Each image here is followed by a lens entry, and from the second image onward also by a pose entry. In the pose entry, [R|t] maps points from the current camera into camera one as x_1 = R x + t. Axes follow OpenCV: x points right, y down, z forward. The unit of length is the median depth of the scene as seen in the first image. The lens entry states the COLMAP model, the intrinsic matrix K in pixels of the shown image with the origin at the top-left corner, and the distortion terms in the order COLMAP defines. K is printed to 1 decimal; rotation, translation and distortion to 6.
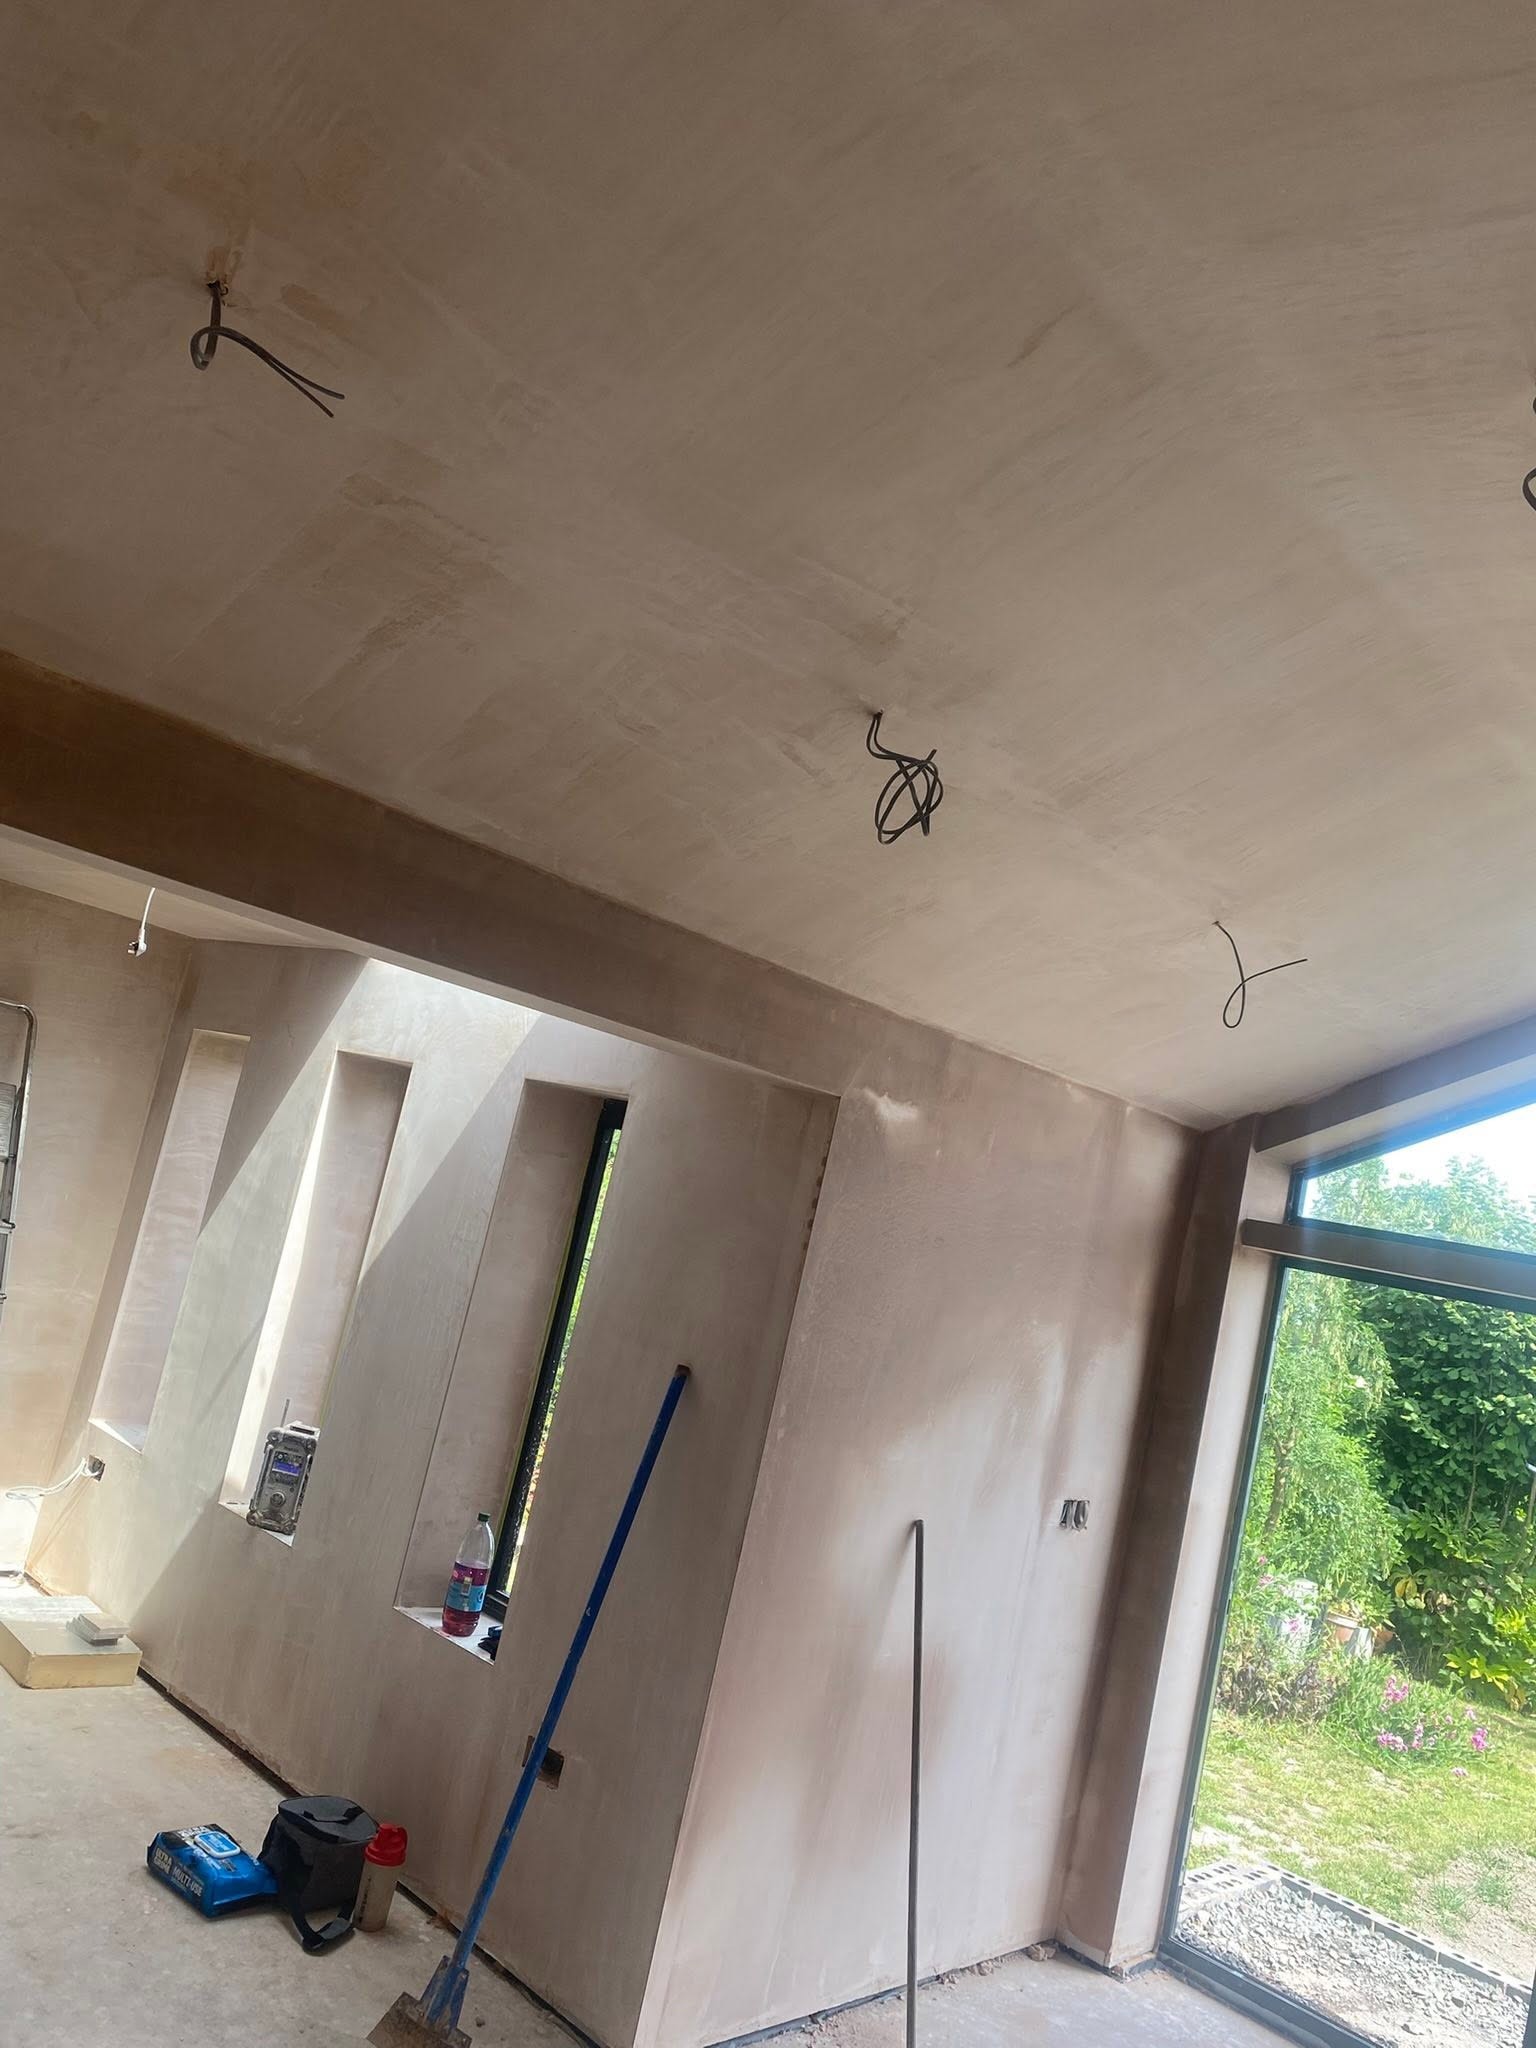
lens RADIAL K [[1556.1, 0, 771.7], [0, 1556.1, 1019.4], [0, 0, 1]] dist [0.012473, -0.013284]
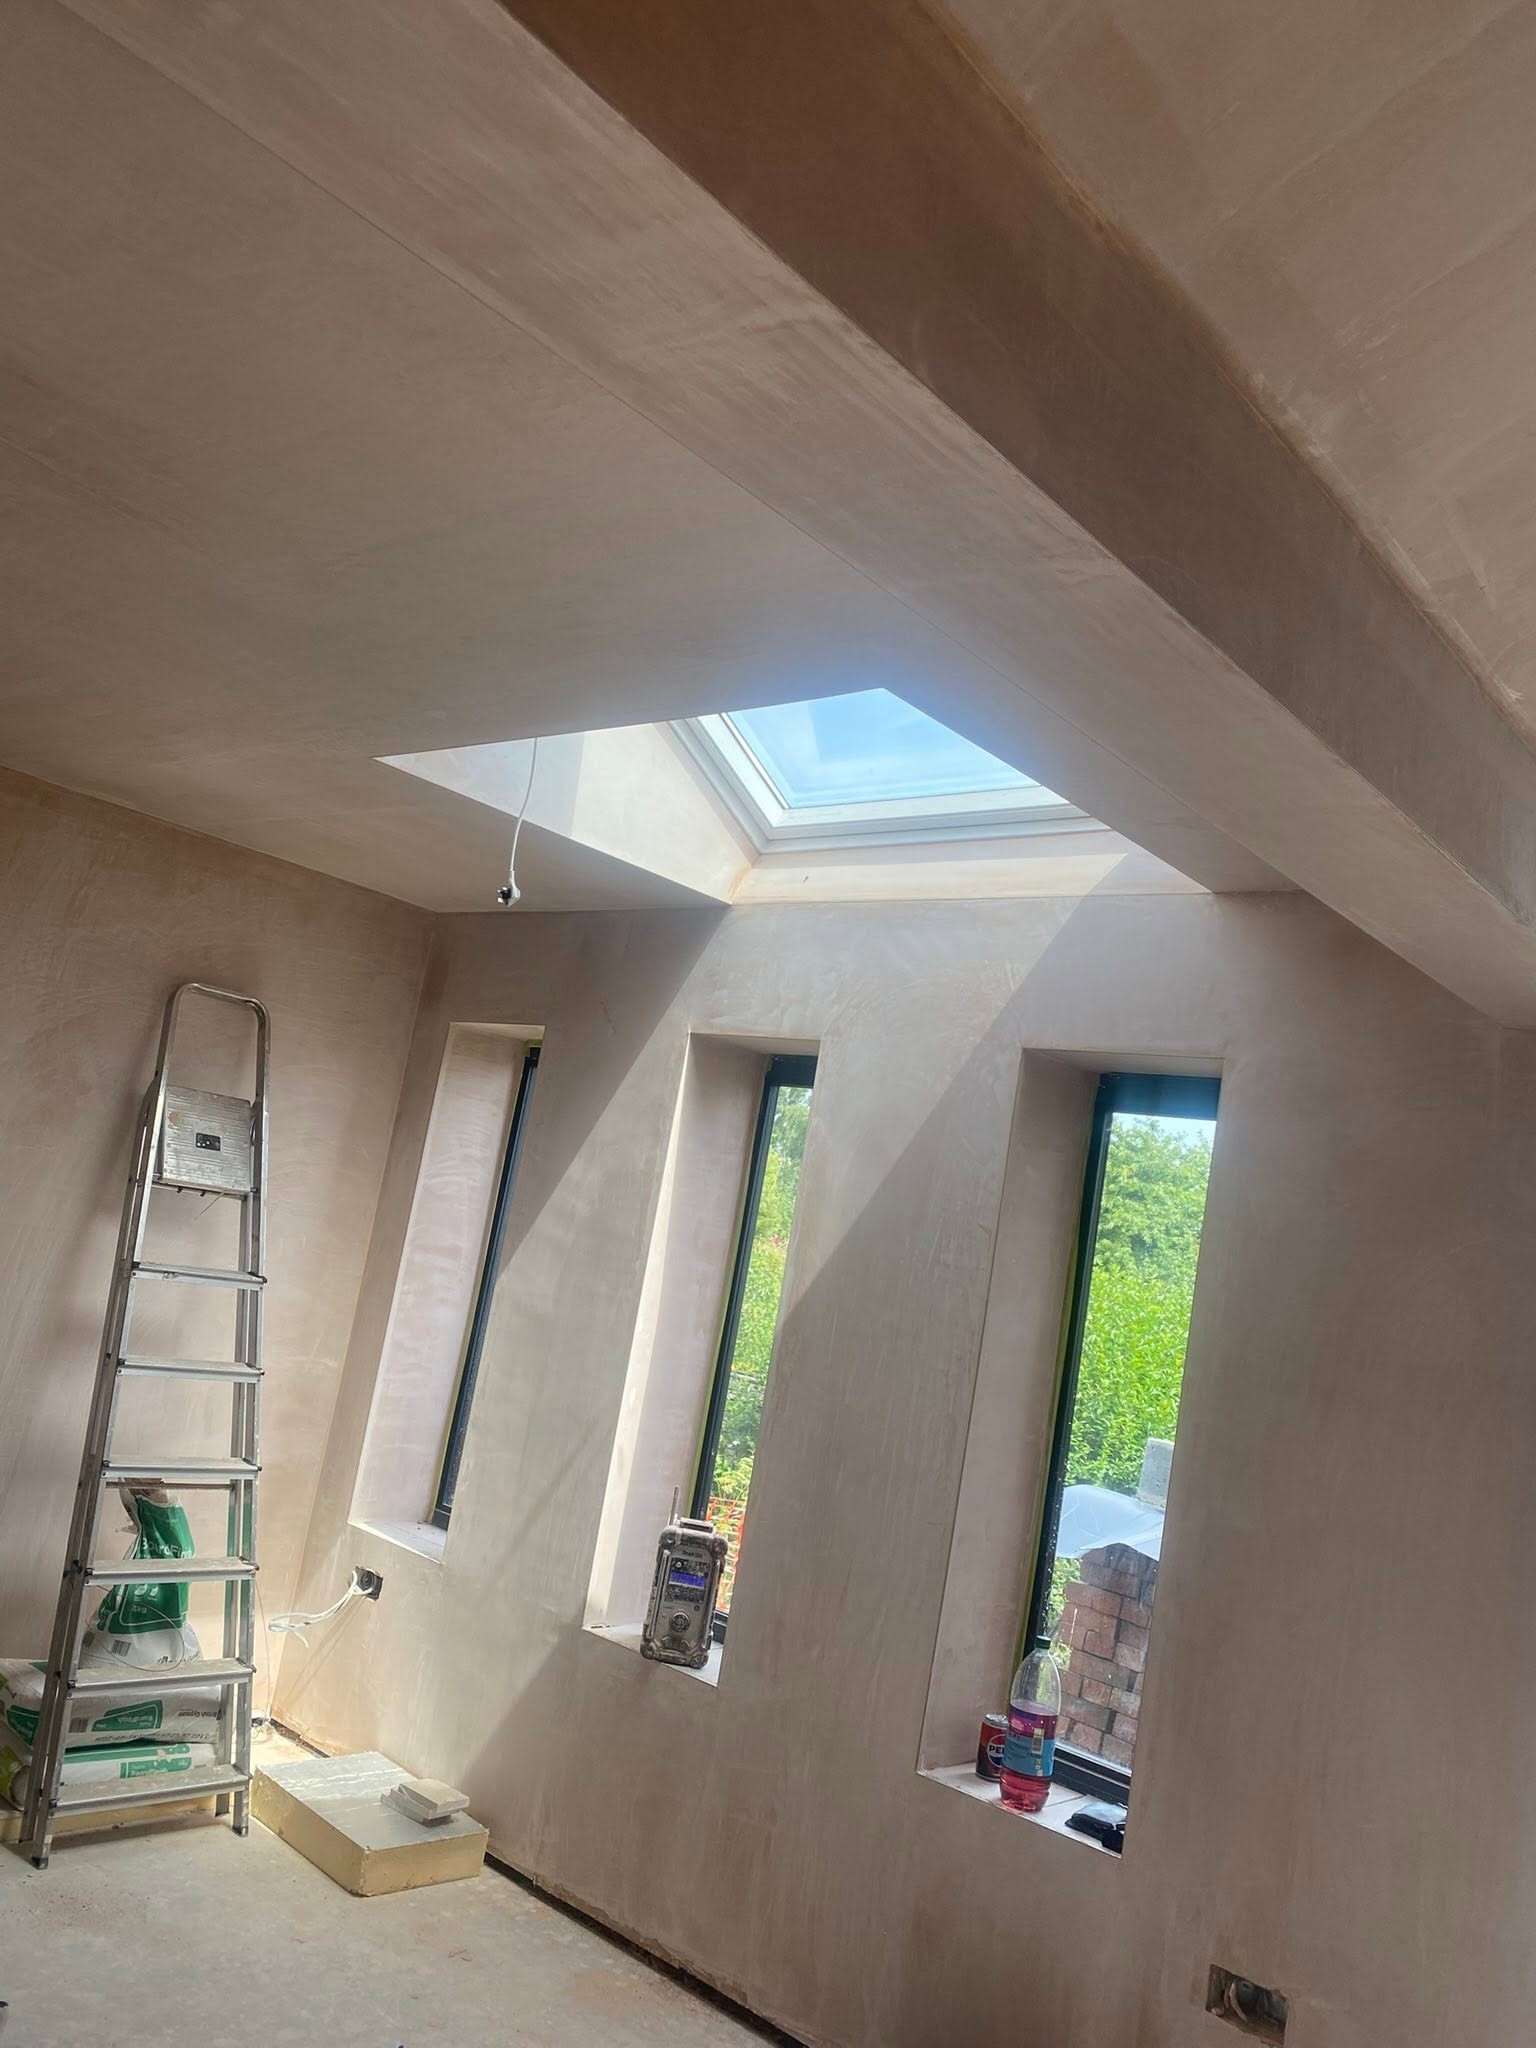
lens RADIAL K [[1556.1, 0, 783.5], [0, 1556.1, 1008.7], [0, 0, 1]] dist [0.012473, -0.013284]
pose [[0.998121, -0.044464, 0.042157, -0.235699], [0.045203, 0.998837, -0.016754, 0.020462], [-0.041363, 0.018628, 0.998971, 0.193902]]
